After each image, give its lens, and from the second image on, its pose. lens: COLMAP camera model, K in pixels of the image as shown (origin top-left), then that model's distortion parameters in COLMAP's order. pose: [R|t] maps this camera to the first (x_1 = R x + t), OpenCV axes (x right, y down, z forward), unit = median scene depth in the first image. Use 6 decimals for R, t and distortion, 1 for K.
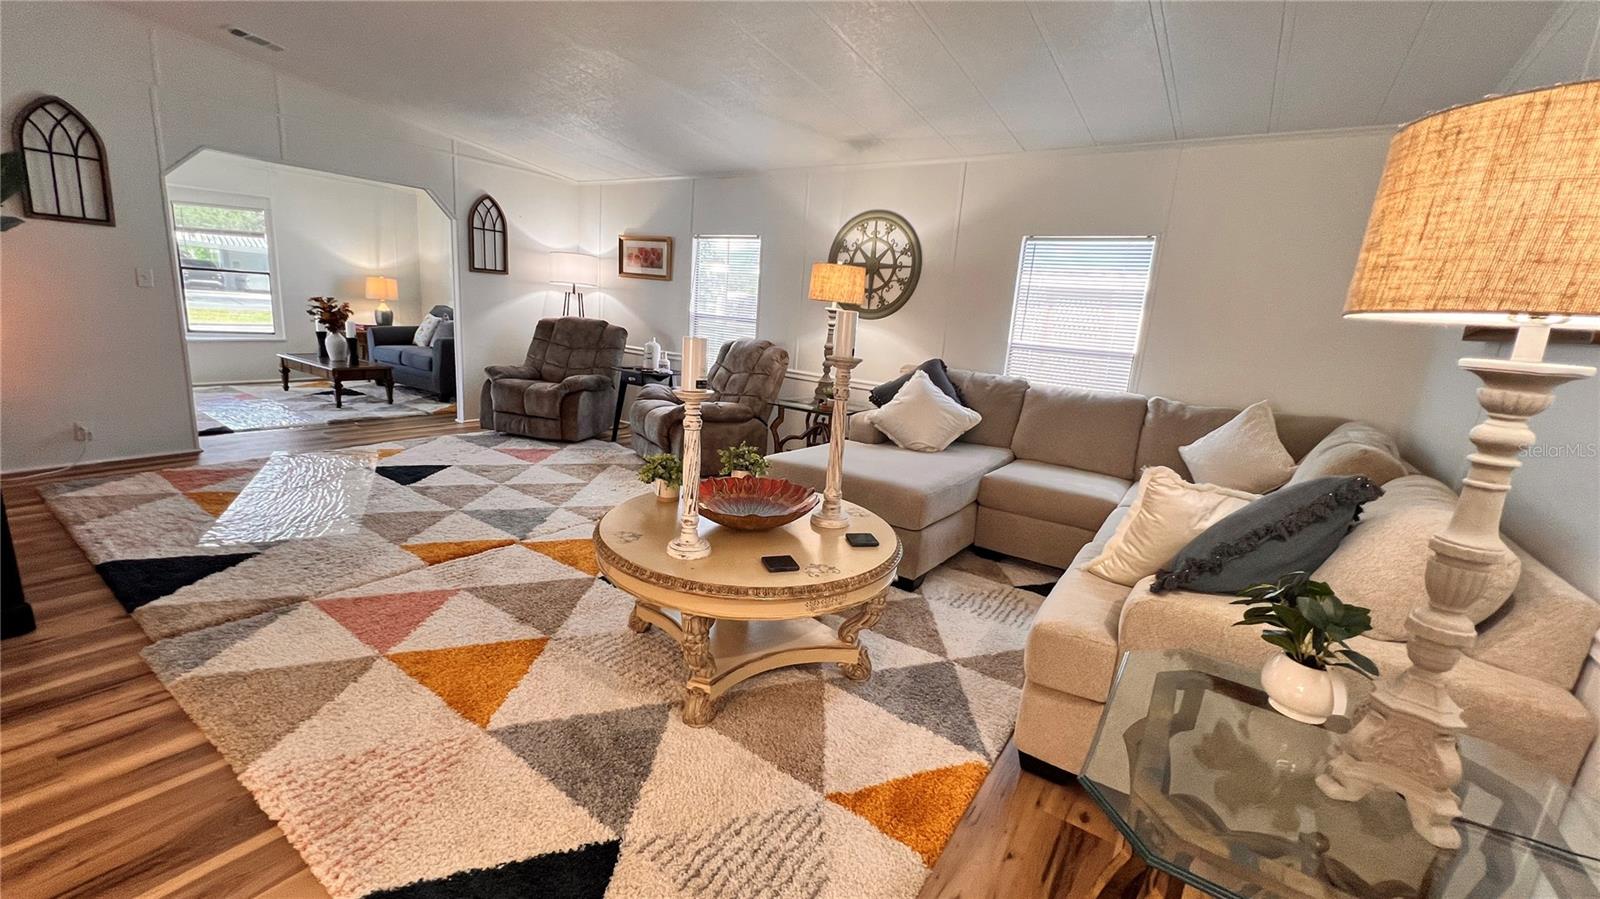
lens RADIAL K [[643.1, 0, 795.7], [0, 643.1, 447.9], [0, 0, 1]] dist [-0.003169, 0.001072]
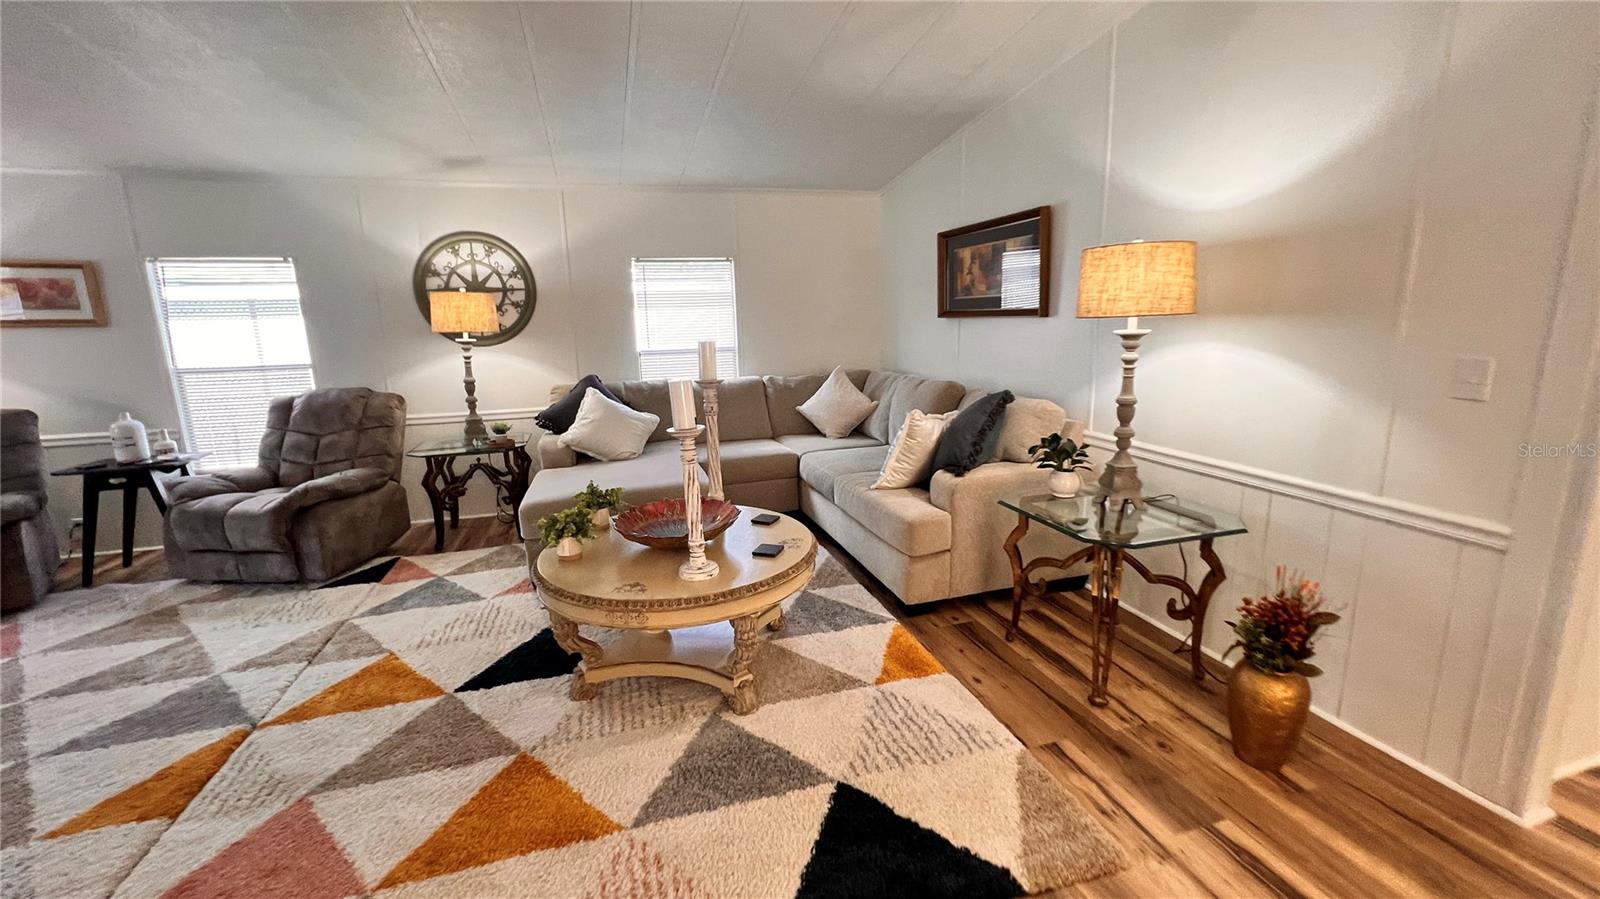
lens RADIAL K [[643.1, 0, 796.8], [0, 643.1, 446.9], [0, 0, 1]] dist [-0.003169, 0.001072]
pose [[0.616005, -0.240793, 0.750038, -0.316807], [0.239886, 0.964255, 0.112547, -0.049337], [-0.750328, 0.110593, 0.651749, 0.052700]]
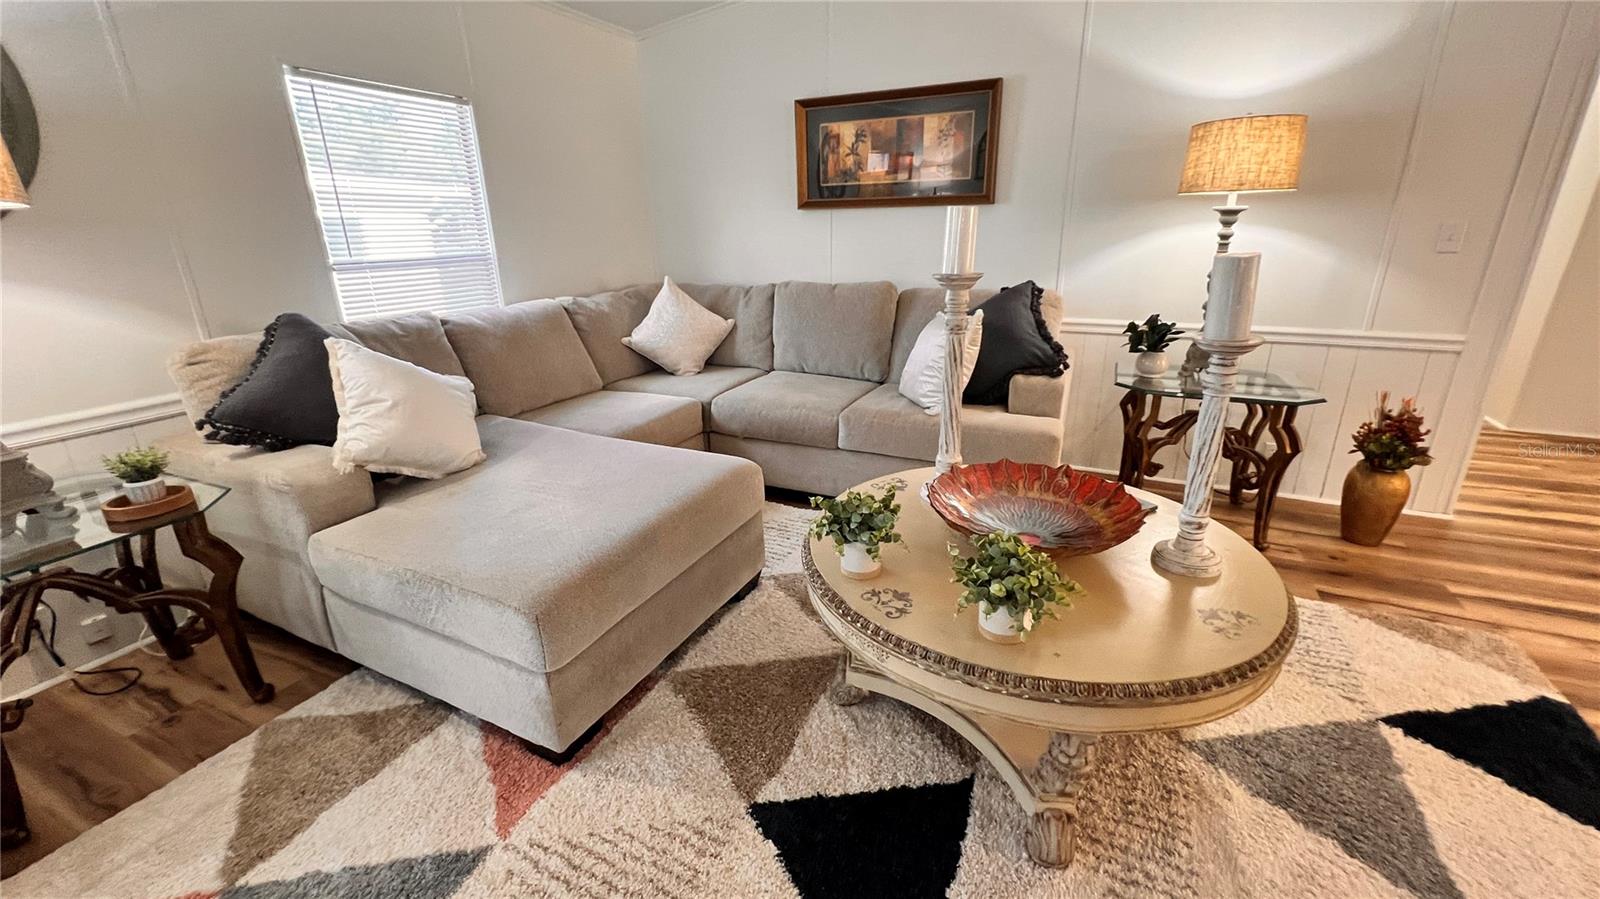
lens RADIAL K [[643.1, 0, 796.6], [0, 643.1, 446.3], [0, 0, 1]] dist [-0.003169, 0.001072]
pose [[-0.157898, -0.383170, 0.910082, -0.266157], [0.223506, 0.883856, 0.410906, -0.130995], [-0.961828, 0.268290, -0.053918, 0.541100]]
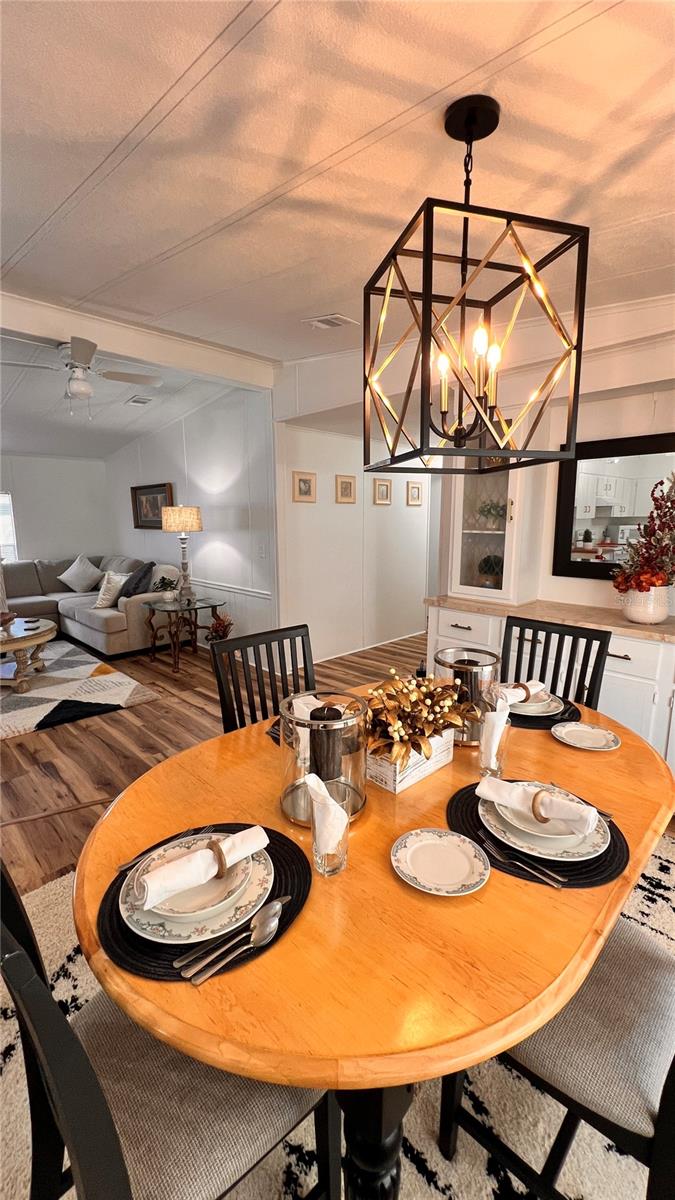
lens RADIAL K [[483.2, 0, 341.0], [0, 483.2, 597.8], [0, 0, 1]] dist [-0.004468, 0.001338]
pose [[0.179952, -0.231024, 0.956162, -0.673152], [0.231088, 0.954755, 0.187192, -0.012946], [-0.956146, 0.187271, 0.225197, -0.314280]]
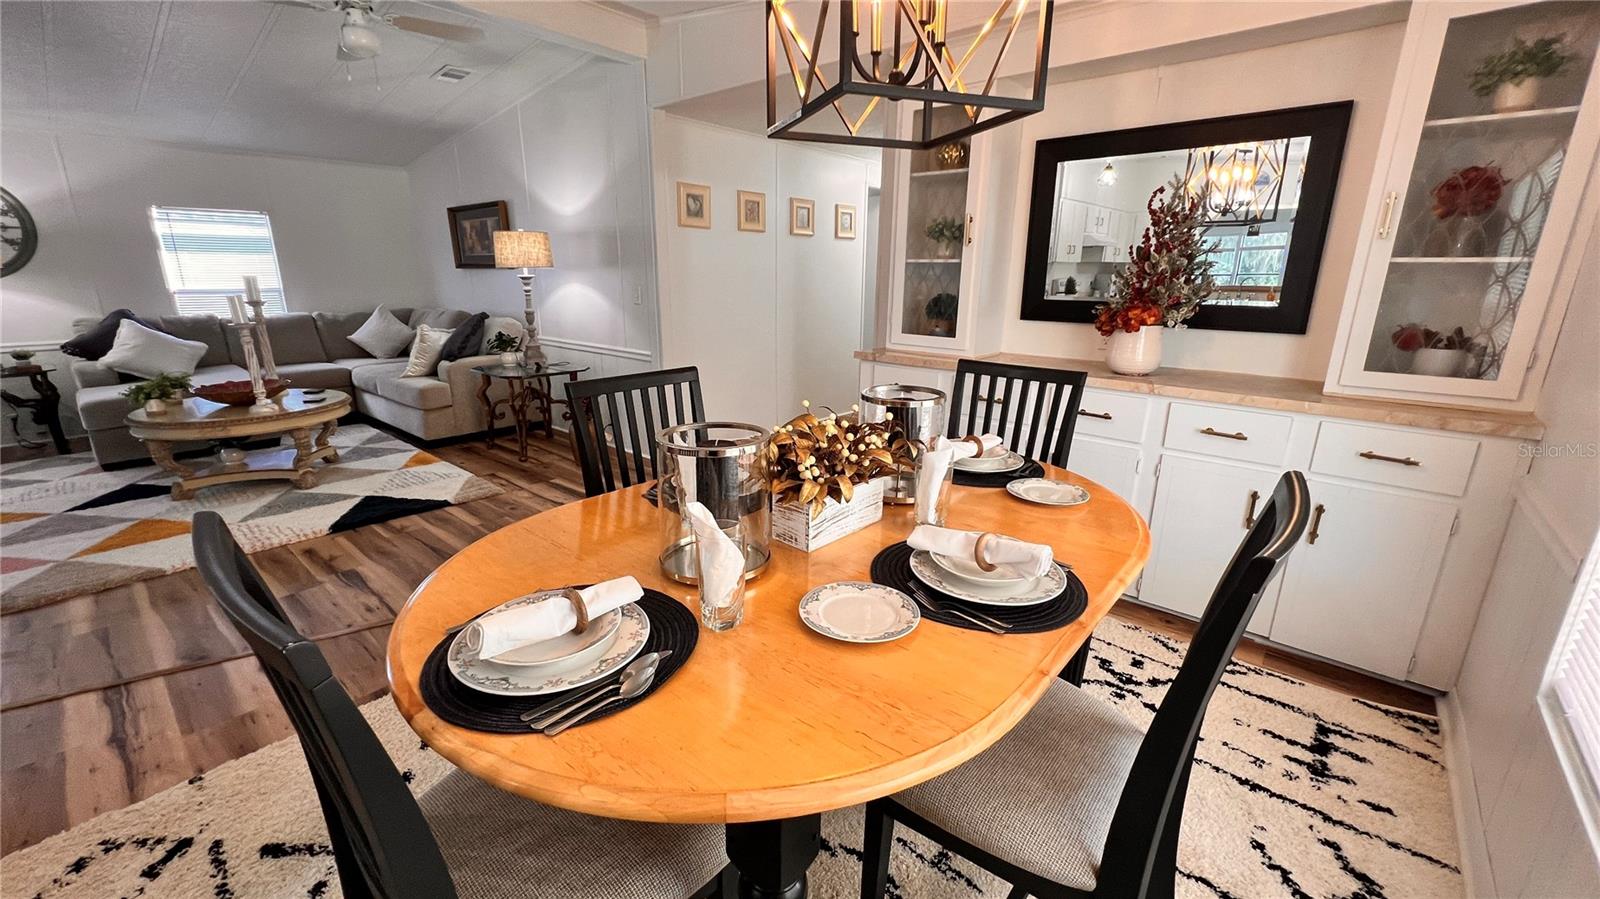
lens RADIAL K [[643.1, 0, 797.4], [0, 643.1, 448.3], [0, 0, 1]] dist [-0.003169, 0.001072]
pose [[0.109863, -0.329257, 0.937827, -0.684379], [0.218687, 0.928425, 0.300338, 0.015924], [-0.969591, 0.172094, 0.174004, -0.314606]]
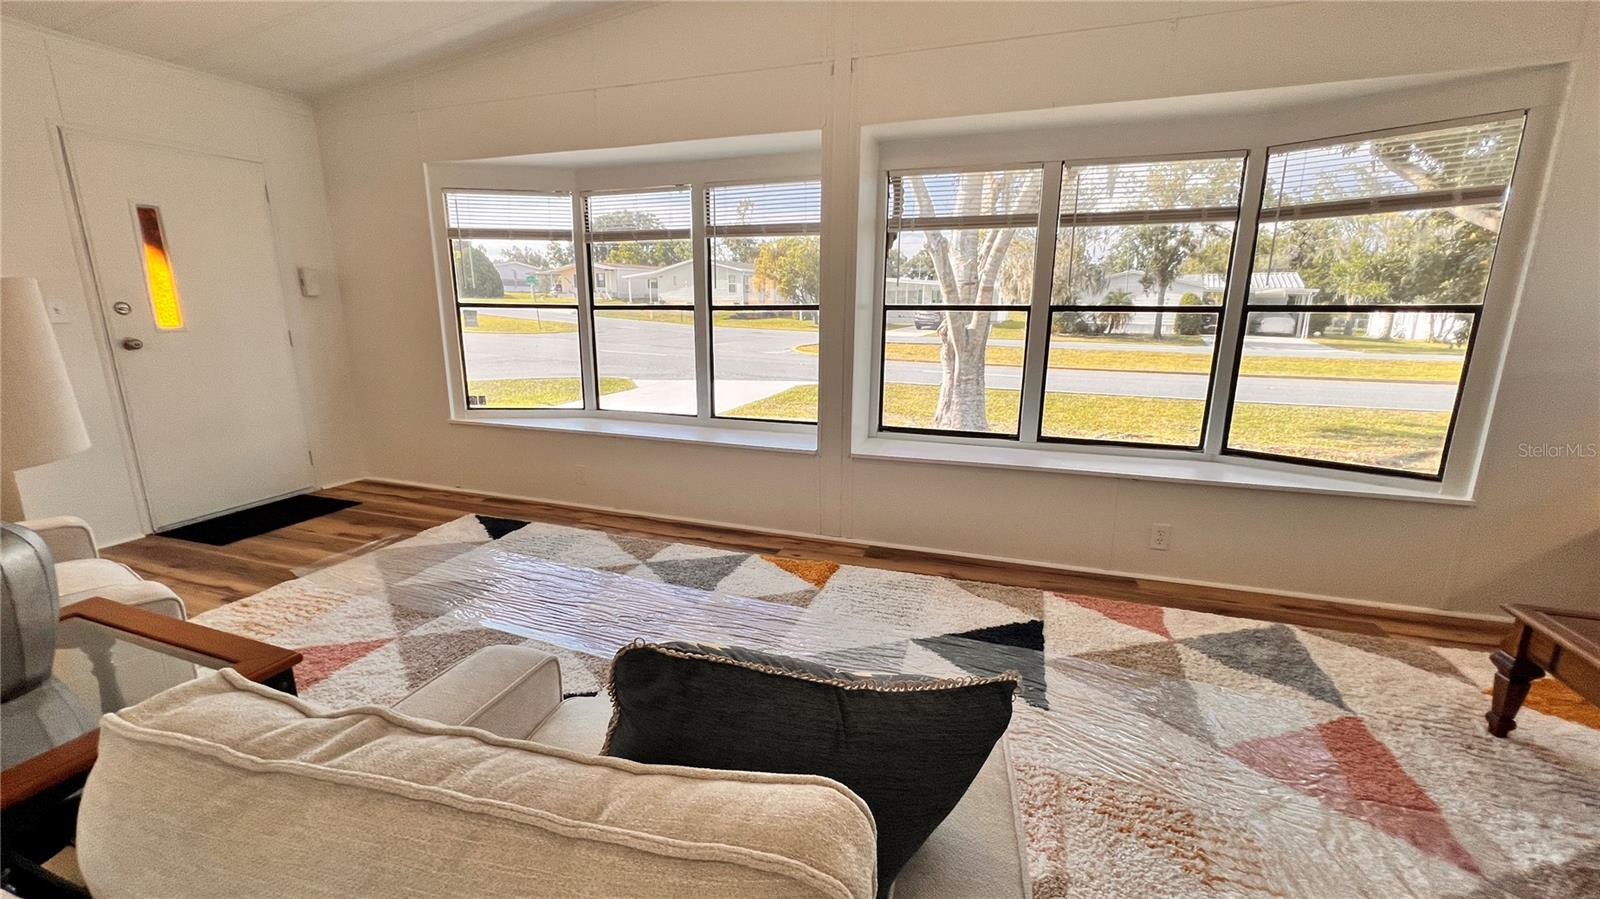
lens RADIAL K [[643.1, 0, 798.6], [0, 643.1, 445.8], [0, 0, 1]] dist [-0.003169, 0.001072]
pose [[0.265917, 0.136120, -0.954337, -0.804779], [-0.195639, 0.976999, 0.084840, -0.220545], [0.943935, 0.164146, 0.286431, 0.797373]]
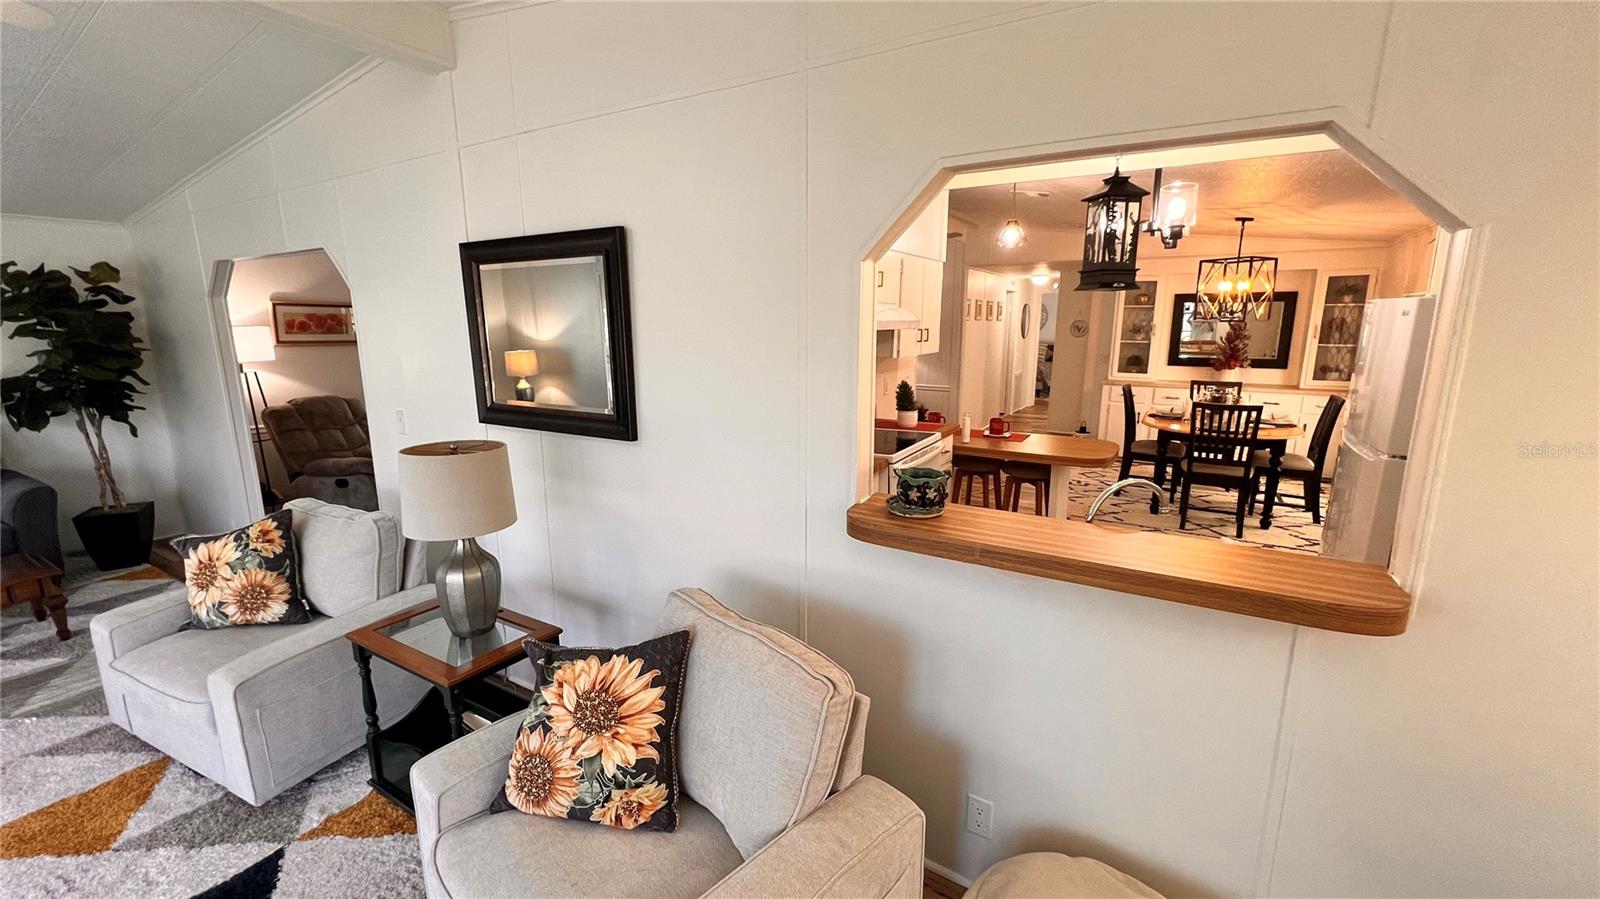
lens RADIAL K [[643.1, 0, 796.7], [0, 643.1, 446.3], [0, 0, 1]] dist [-0.003169, 0.001072]
pose [[-0.062927, -0.263791, 0.962525, -1.419719], [0.216794, 0.937794, 0.271187, -0.264074], [-0.974187, 0.225735, -0.001825, 0.407281]]
